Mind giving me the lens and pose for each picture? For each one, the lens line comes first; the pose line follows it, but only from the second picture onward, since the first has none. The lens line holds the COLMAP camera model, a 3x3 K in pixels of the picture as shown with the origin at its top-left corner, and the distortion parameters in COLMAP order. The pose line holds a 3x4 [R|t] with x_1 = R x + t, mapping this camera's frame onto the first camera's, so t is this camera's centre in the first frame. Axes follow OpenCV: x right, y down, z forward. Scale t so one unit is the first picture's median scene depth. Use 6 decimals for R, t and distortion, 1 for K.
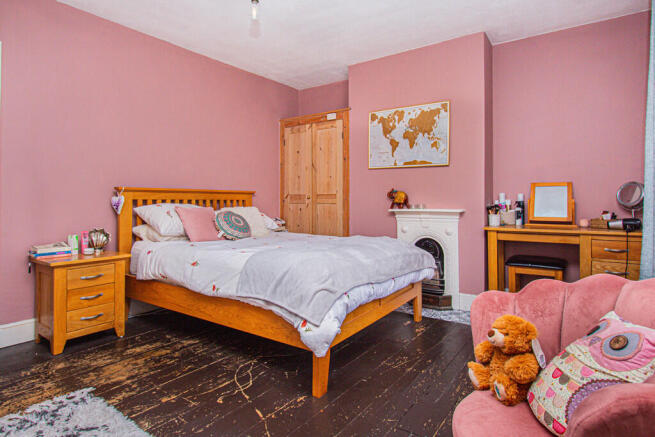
lens RADIAL K [[363.6, 0, 327.1], [0, 363.6, 203.8], [0, 0, 1]] dist [-0.020719, 0.000056]
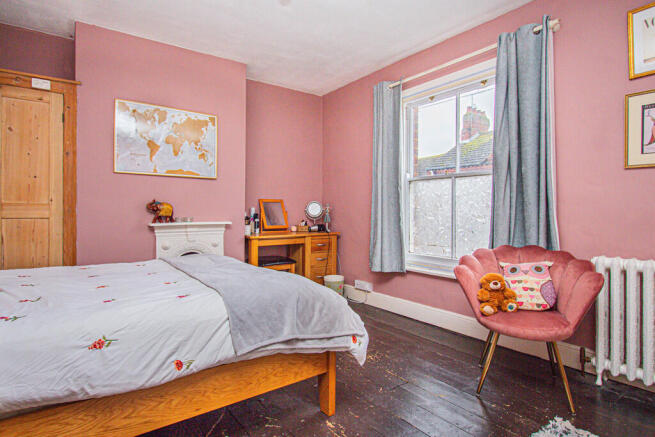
lens RADIAL K [[352.5, 0, 327.5], [0, 352.5, 218.5], [0, 0, 1]] dist [-0.003551, -0.000947]
pose [[0.324589, -0.019709, 0.945650, -0.485237], [0.005227, 0.999805, 0.019044, -0.011429], [-0.945841, -0.001238, 0.324629, 0.362965]]
